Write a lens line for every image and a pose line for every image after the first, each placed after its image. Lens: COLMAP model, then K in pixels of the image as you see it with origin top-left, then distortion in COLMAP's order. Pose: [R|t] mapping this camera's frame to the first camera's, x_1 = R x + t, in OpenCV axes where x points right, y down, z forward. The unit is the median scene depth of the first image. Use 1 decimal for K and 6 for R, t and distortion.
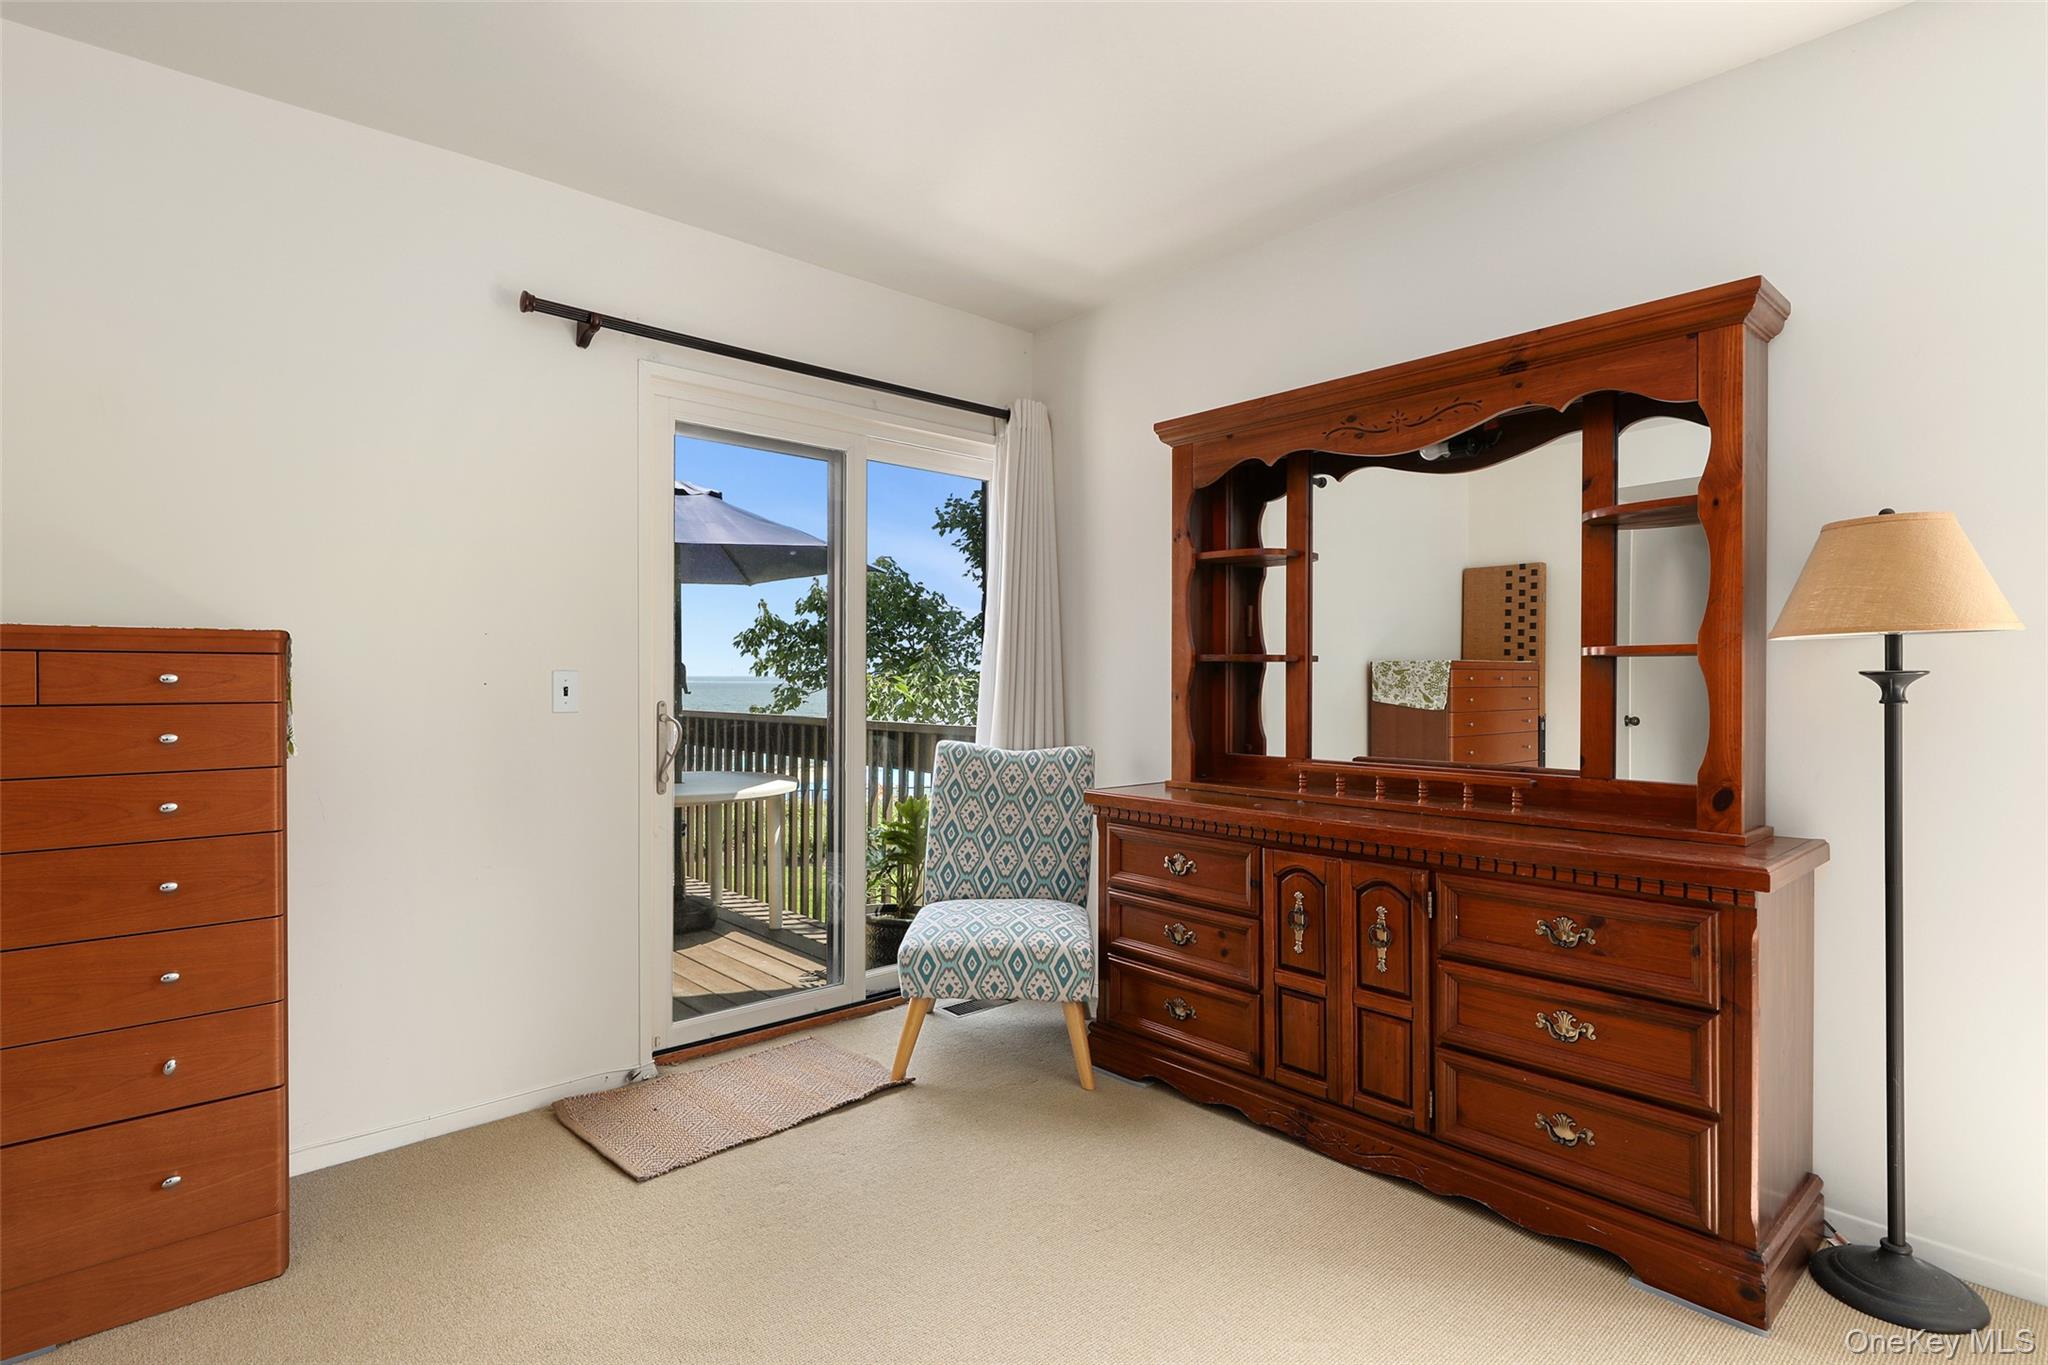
lens RADIAL K [[1035.1, 0, 1026.6], [0, 1035.1, 679.1], [0, 0, 1]] dist [0.000046, 0.000162]
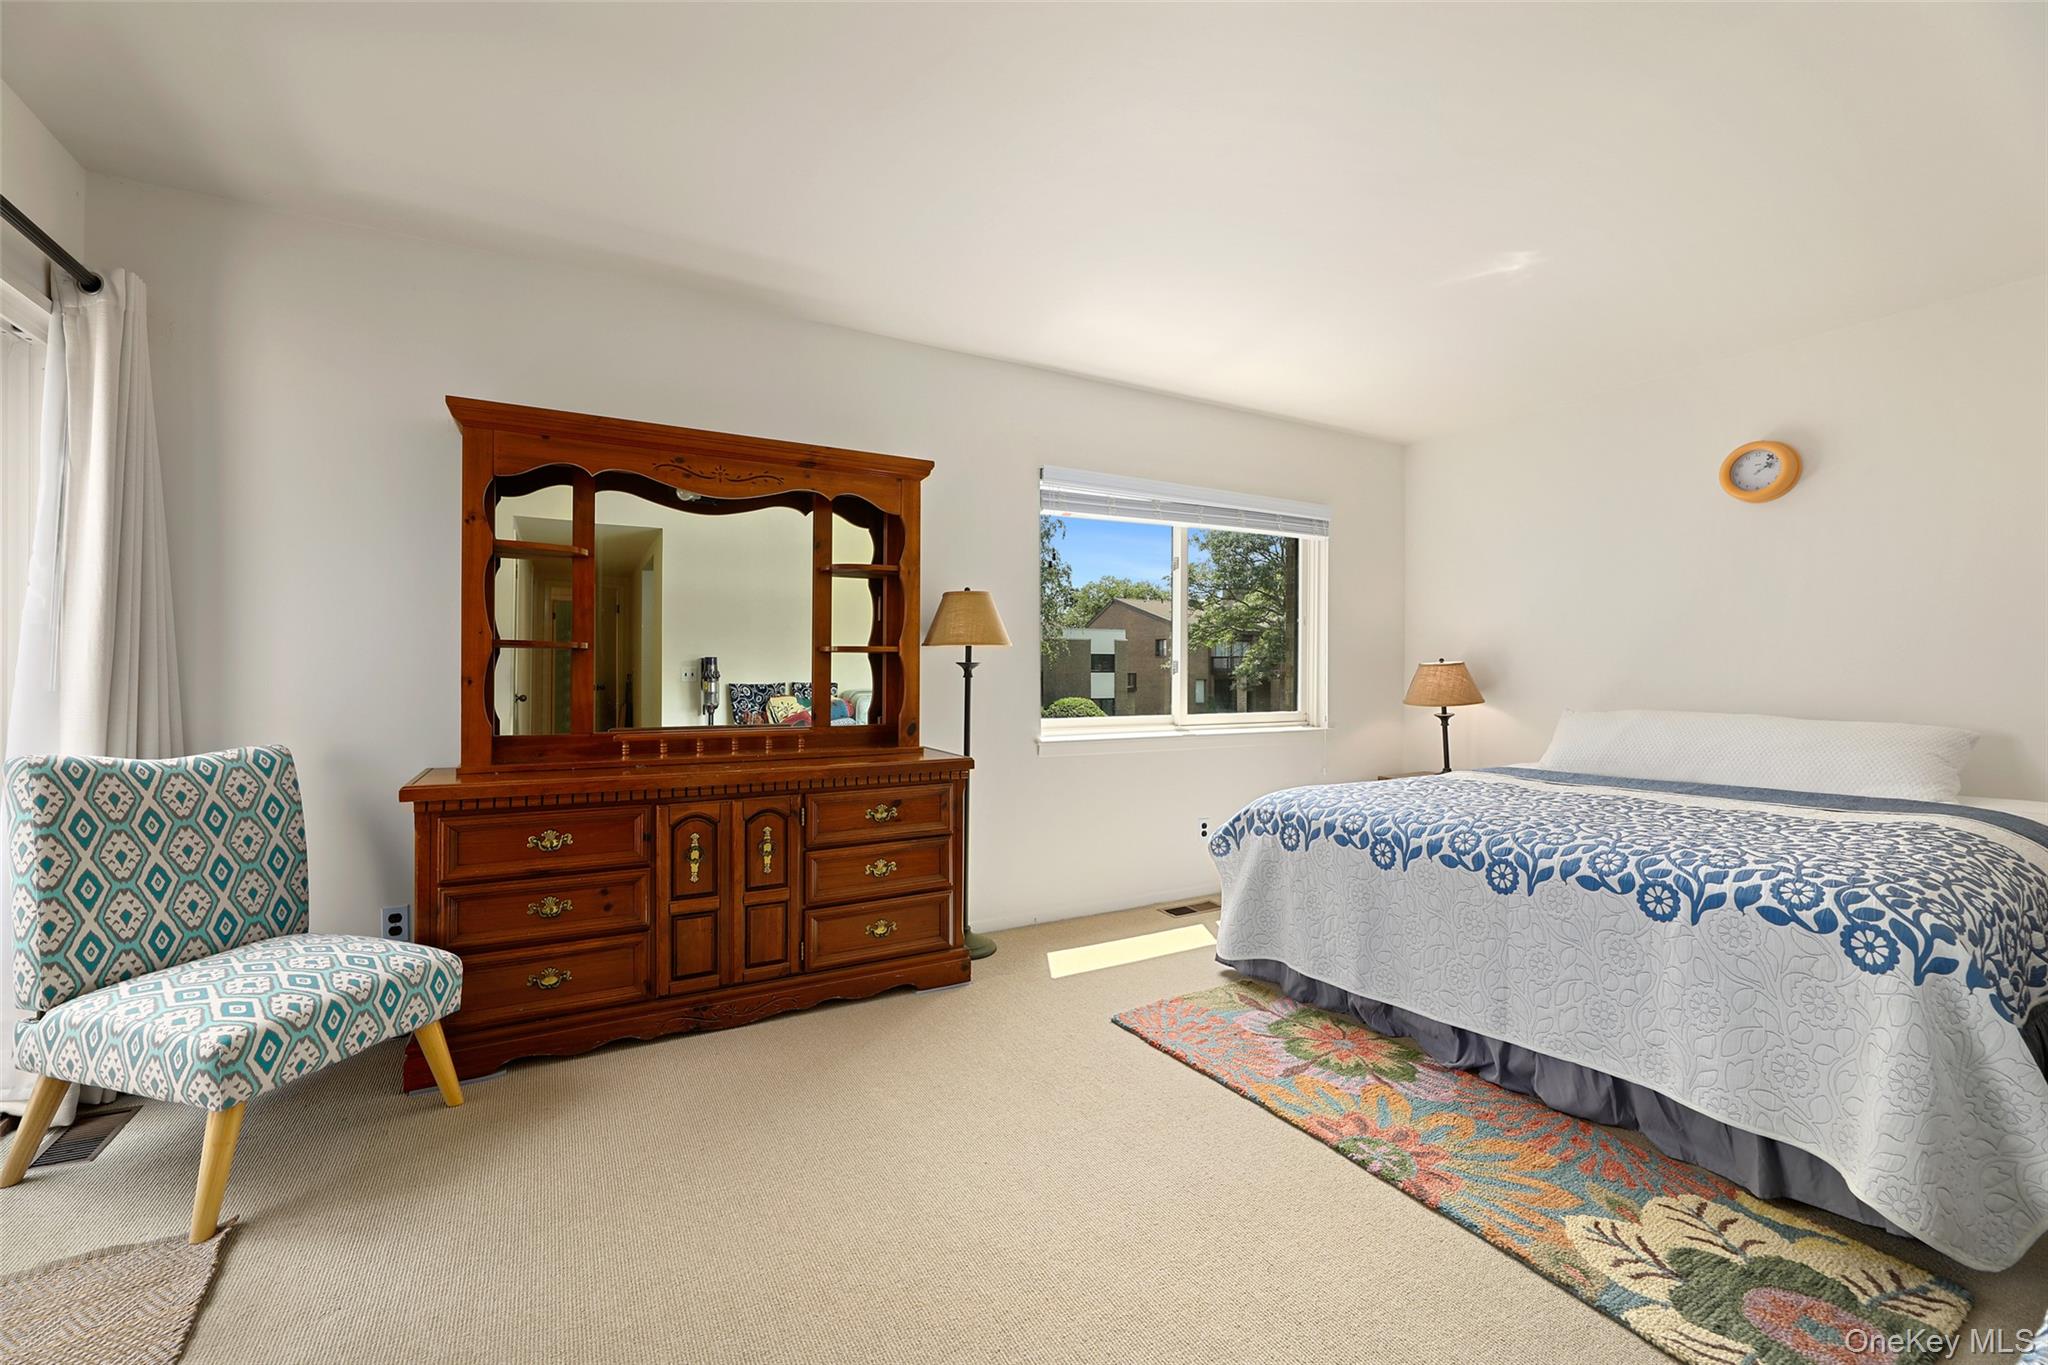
lens RADIAL K [[823.9, 0, 1021.8], [0, 823.9, 670.5], [0, 0, 1]] dist [0.003677, -0.000130]
pose [[0.216432, 0.000420, 0.976298, -0.634532], [-0.003092, 0.999995, 0.000255, 0.006348], [-0.976293, -0.003074, 0.216433, 0.399011]]
